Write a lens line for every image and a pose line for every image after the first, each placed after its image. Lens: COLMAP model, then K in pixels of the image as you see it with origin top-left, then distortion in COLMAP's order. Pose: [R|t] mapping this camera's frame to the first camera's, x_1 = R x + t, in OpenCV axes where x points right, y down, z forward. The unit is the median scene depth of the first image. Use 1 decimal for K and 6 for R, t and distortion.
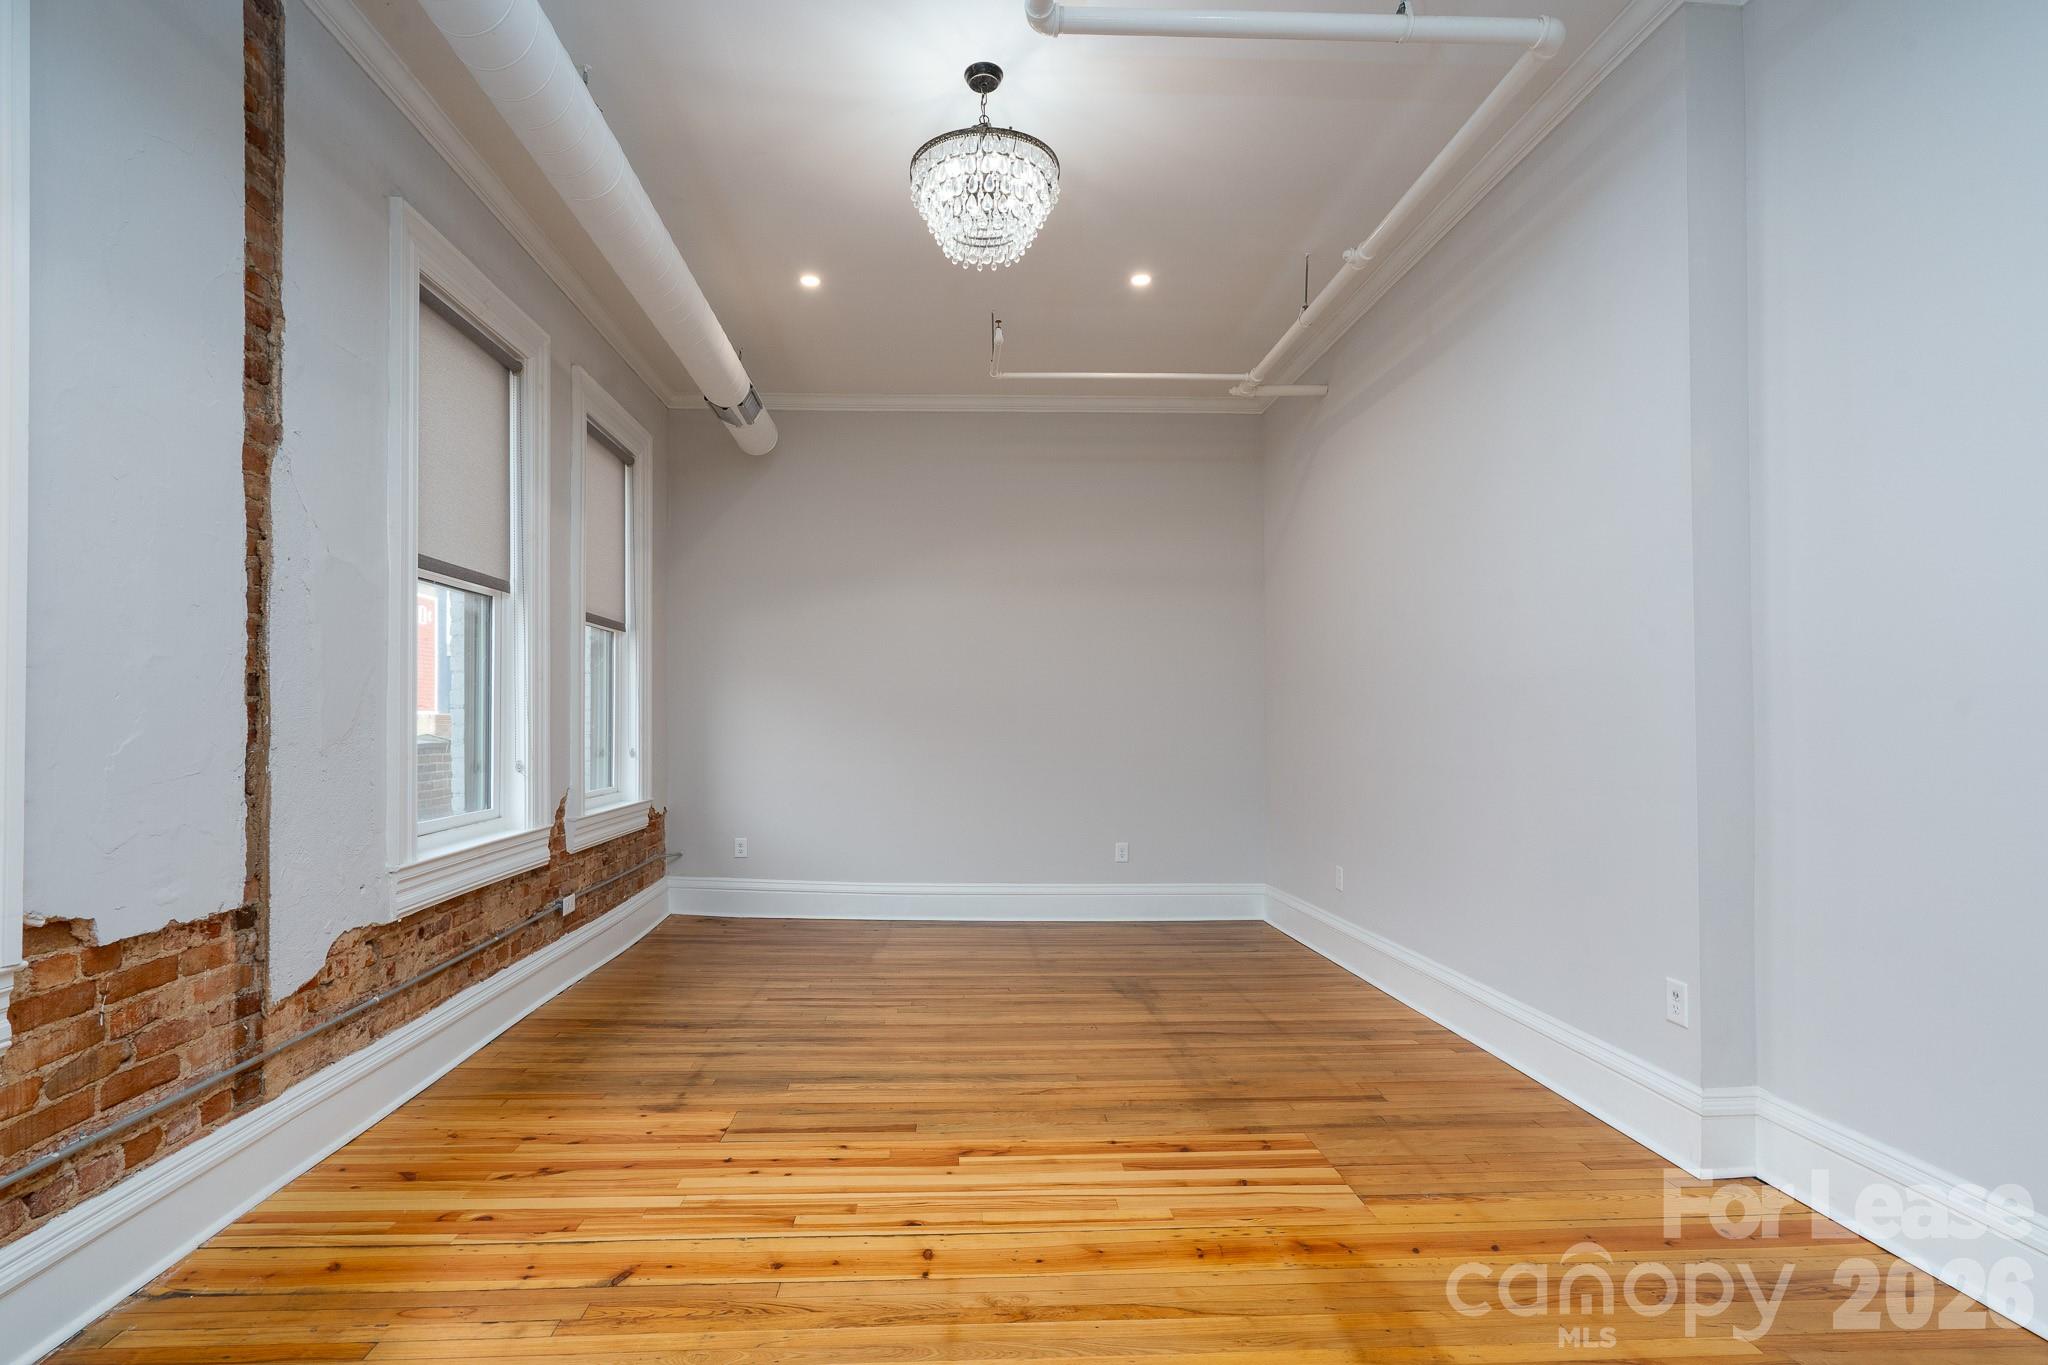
lens RADIAL K [[990.1, 0, 1043.0], [0, 990.1, 717.4], [0, 0, 1]] dist [-0.004426, 0.000438]
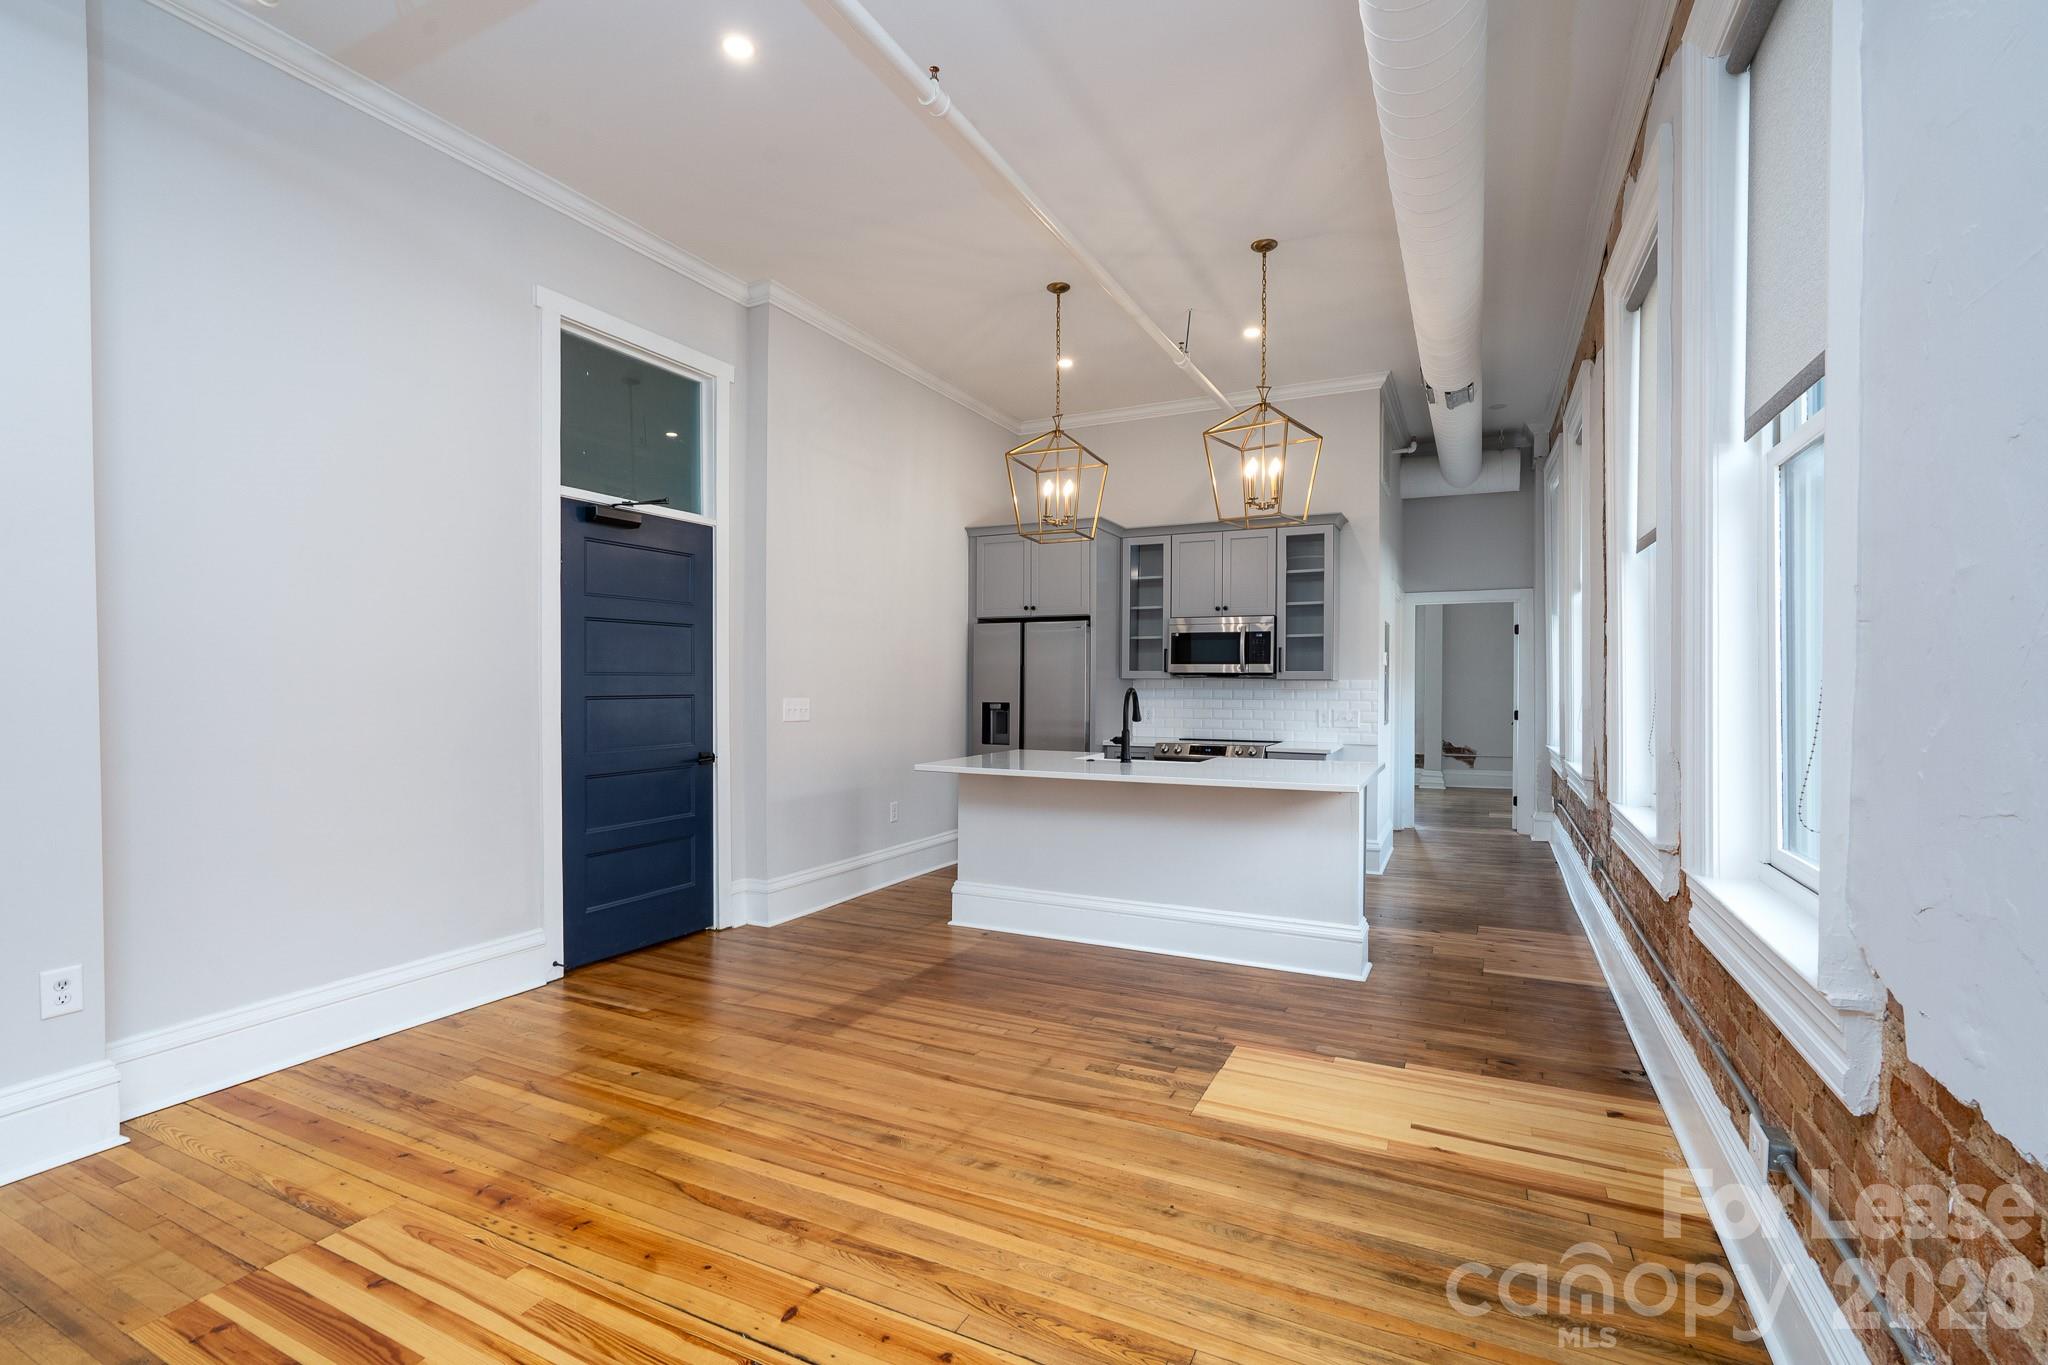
lens RADIAL K [[955.4, 0, 1019.5], [0, 955.4, 680.0], [0, 0, 1]] dist [0.001035, 0.000433]
pose [[-0.858206, 0.000219, 0.513306, -0.519064], [-0.002357, 0.999988, -0.004367, 0.002614], [-0.513301, -0.004958, -0.858194, 1.179960]]
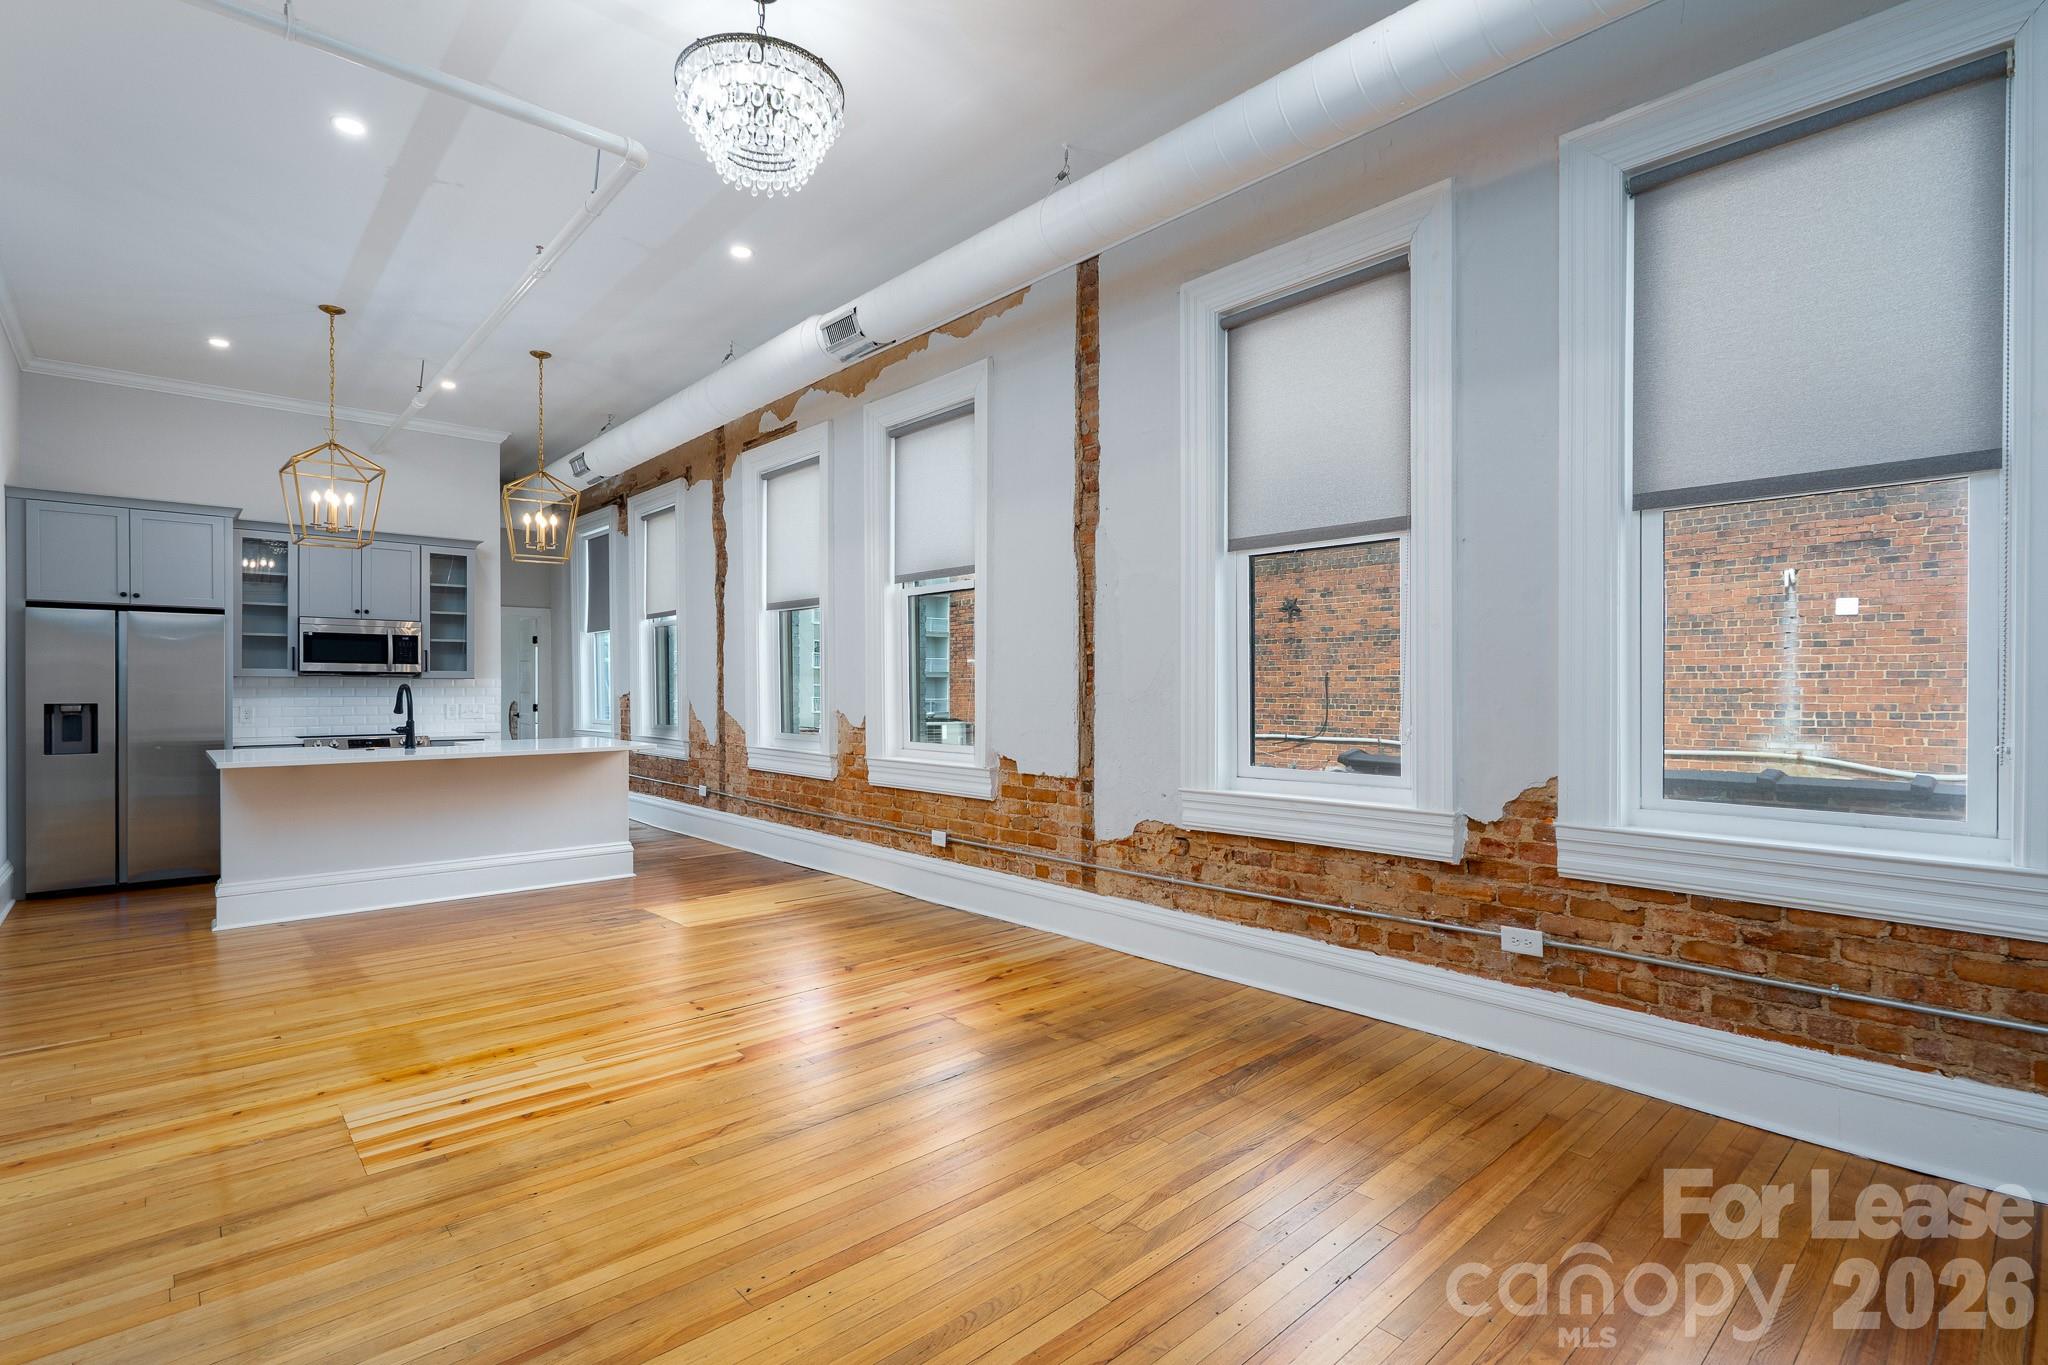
lens RADIAL K [[955.4, 0, 1050.0], [0, 955.4, 687.5], [0, 0, 1]] dist [0.001035, 0.000433]
pose [[-0.785605, 0.000973, -0.618728, 0.297002], [-0.000598, 0.999997, 0.002332, 0.007754], [0.618728, 0.002202, -0.785602, 1.908066]]
